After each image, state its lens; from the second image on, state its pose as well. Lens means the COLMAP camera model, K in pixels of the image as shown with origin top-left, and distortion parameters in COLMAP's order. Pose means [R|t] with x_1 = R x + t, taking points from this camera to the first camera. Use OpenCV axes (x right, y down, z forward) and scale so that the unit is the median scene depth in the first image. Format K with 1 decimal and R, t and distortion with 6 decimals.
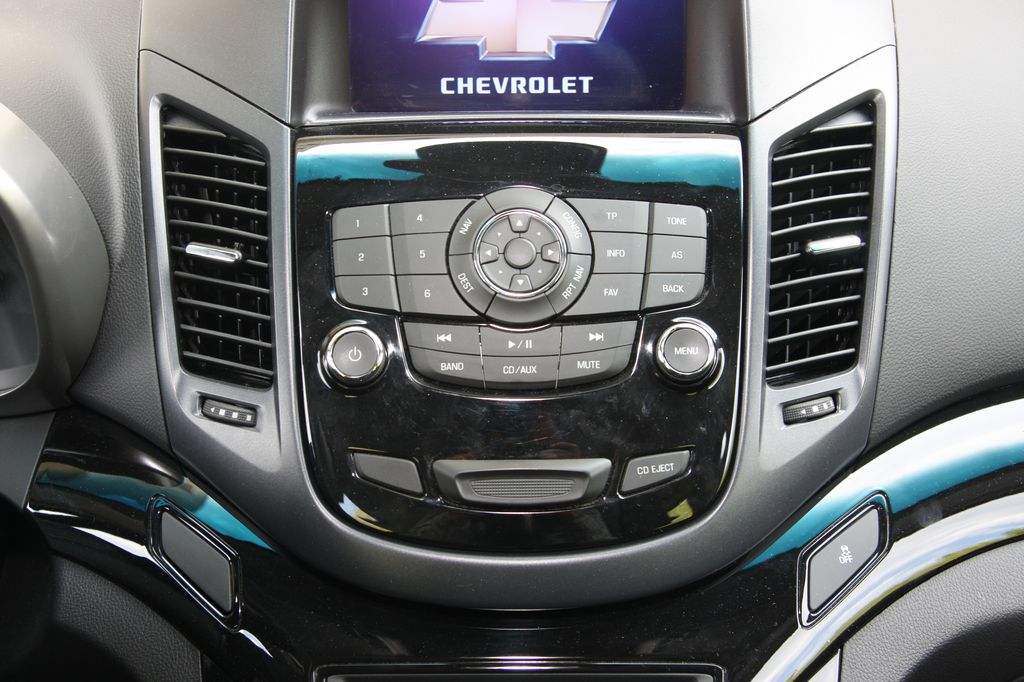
lens RADIAL K [[1322.6, 0, 512.0], [0, 1322.6, 341.0], [0, 0, 1]] dist [0.006597, 0.002554]
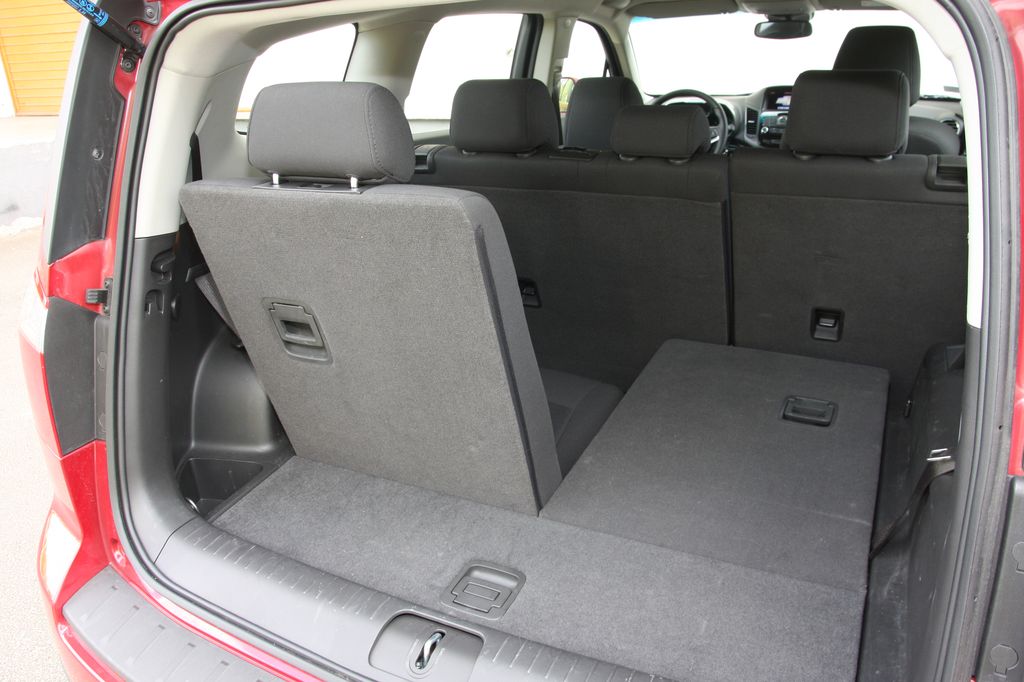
lens RADIAL K [[764.6, 0, 512.0], [0, 764.6, 341.0], [0, 0, 1]] dist [-0.141004, 0.117454]
pose [[0.902920, 0.134651, -0.408172, 0.630388], [-0.149600, 0.988735, -0.004757, 1.770825], [0.402933, 0.065358, 0.912893, -4.508162]]
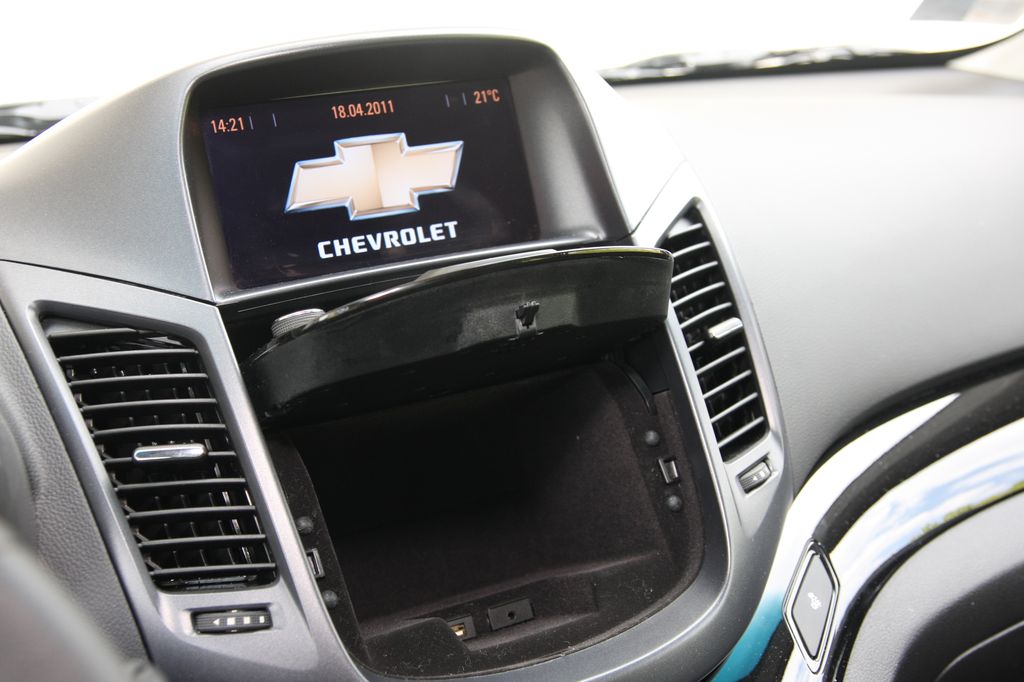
lens RADIAL K [[1322.6, 0, 512.0], [0, 1322.6, 341.0], [0, 0, 1]] dist [0.006597, 0.002554]
pose [[0.882877, -0.172458, 0.436792, -0.389440], [0.243515, 0.963429, -0.111822, 0.017007], [-0.401533, 0.205091, 0.892586, 0.085914]]
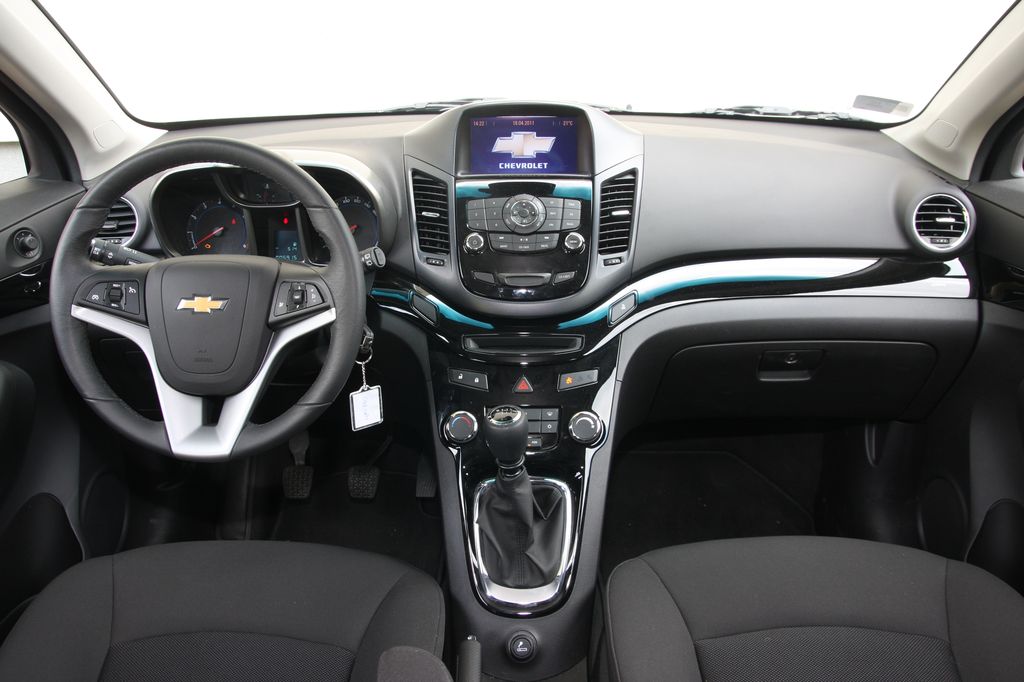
lens RADIAL K [[764.6, 0, 512.0], [0, 764.6, 341.0], [0, 0, 1]] dist [-0.141004, 0.117454]
pose [[0.999927, 0.005350, -0.010834, -0.002044], [-0.005409, 0.999971, -0.005445, 0.247836], [0.010804, 0.005503, 0.999926, -0.852371]]
